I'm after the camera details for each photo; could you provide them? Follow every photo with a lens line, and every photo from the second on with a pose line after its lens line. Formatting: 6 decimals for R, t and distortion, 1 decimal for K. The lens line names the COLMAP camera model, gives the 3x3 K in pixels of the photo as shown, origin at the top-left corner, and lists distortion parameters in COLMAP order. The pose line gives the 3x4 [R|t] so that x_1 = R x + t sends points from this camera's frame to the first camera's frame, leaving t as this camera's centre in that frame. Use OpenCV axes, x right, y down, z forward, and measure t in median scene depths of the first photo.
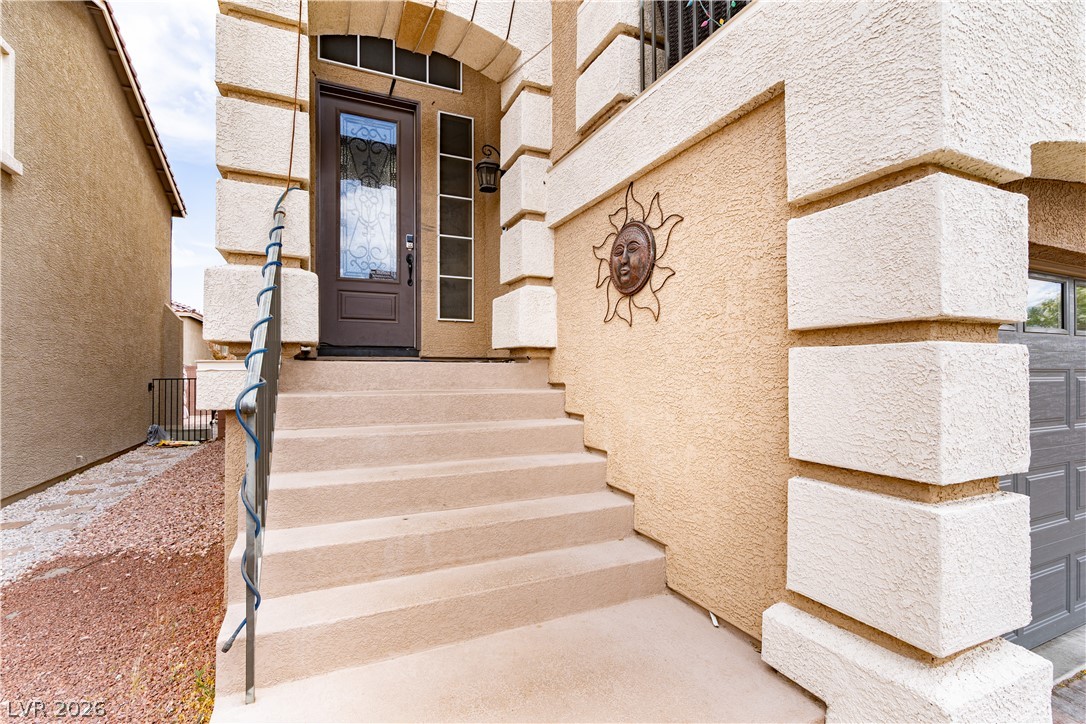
lens RADIAL K [[494.1, 0, 543.5], [0, 494.1, 364.5], [0, 0, 1]] dist [0.002384, 0.001021]
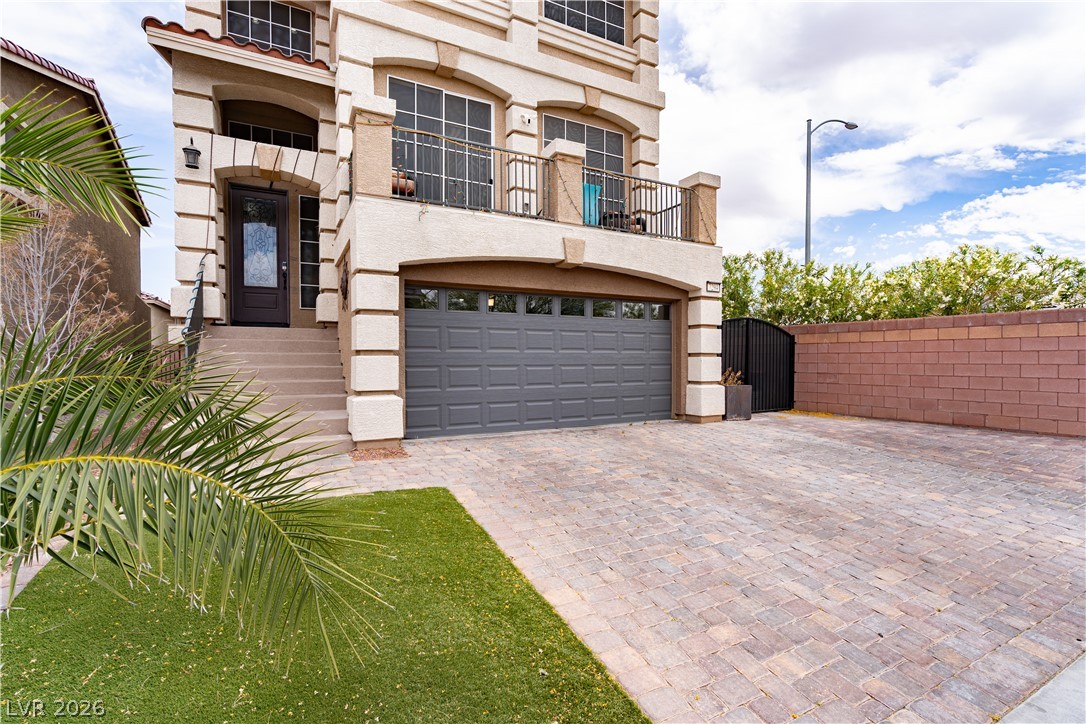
lens RADIAL K [[494.1, 0, 540.6], [0, 494.1, 369.2], [0, 0, 1]] dist [0.002384, 0.001021]
pose [[0.998913, 0.002176, 0.046568, 0.684593], [-0.003606, 0.999524, 0.030655, 0.087738], [-0.046479, -0.030789, 0.998445, -1.028413]]
